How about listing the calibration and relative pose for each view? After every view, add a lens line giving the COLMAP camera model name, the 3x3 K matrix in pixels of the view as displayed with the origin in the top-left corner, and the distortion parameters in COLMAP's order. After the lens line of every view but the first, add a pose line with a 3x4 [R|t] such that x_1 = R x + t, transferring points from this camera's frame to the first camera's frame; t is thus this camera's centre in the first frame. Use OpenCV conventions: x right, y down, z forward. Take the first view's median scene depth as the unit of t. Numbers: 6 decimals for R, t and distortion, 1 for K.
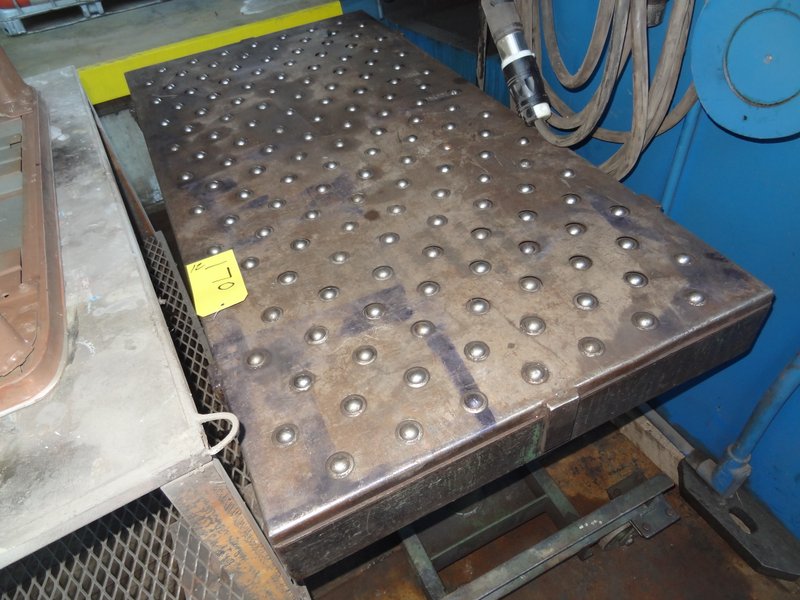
lens RADIAL K [[539.2, 0, 400.0], [0, 539.2, 300.0], [0, 0, 1]] dist [-0.013689, 0.000541]
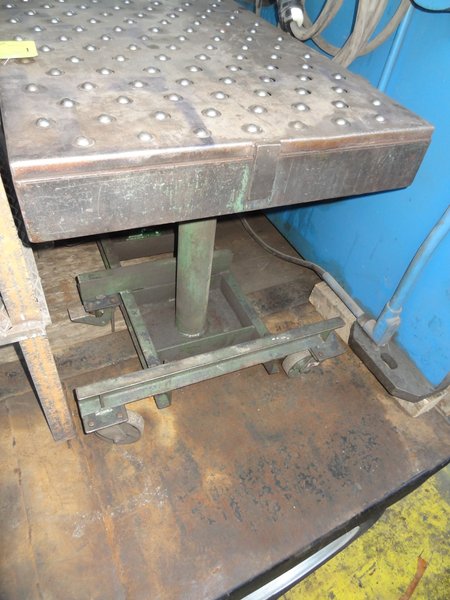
lens RADIAL K [[404.4, 0, 225.0], [0, 404.4, 300.0], [0, 0, 1]] dist [-0.013689, 0.000541]
pose [[0.979665, 0.166715, 0.111640, 0.127847], [-0.168774, 0.985612, 0.009179, 0.466822], [-0.108503, -0.027834, 0.993706, 0.030560]]
